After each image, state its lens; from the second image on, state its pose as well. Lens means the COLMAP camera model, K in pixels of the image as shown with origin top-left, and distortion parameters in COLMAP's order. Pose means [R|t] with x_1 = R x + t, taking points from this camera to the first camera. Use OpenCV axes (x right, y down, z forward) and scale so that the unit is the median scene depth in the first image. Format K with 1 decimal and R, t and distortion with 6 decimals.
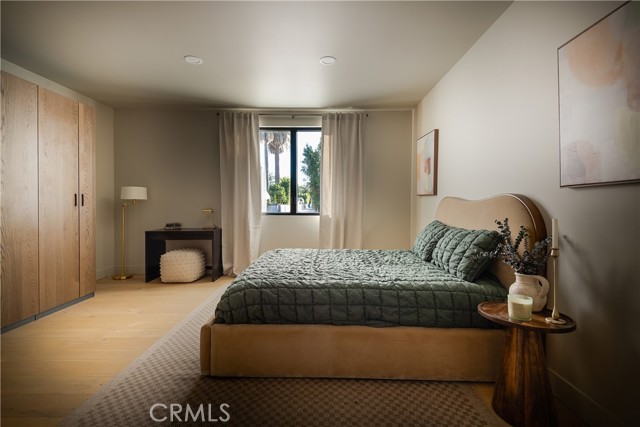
lens RADIAL K [[299.9, 0, 320.7], [0, 299.9, 203.0], [0, 0, 1]] dist [-0.000133, -0.000049]
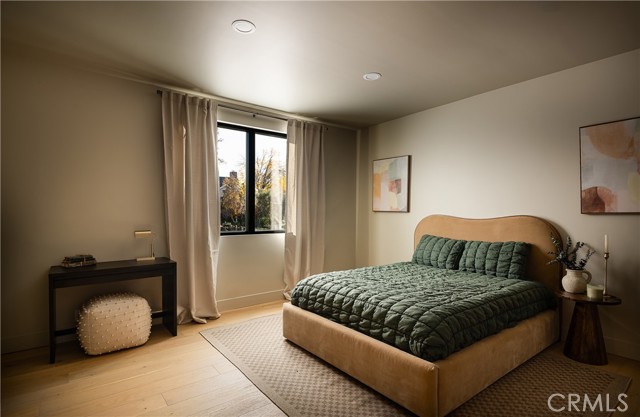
lens RADIAL K [[327.5, 0, 320.0], [0, 327.5, 208.5], [0, 0, 1]] dist [-0.000097, -0.000071]
pose [[0.785922, 0.005852, 0.618297, -0.521823], [-0.001282, 0.999968, -0.007834, -0.023941], [-0.618324, 0.005364, 0.785905, 0.179393]]
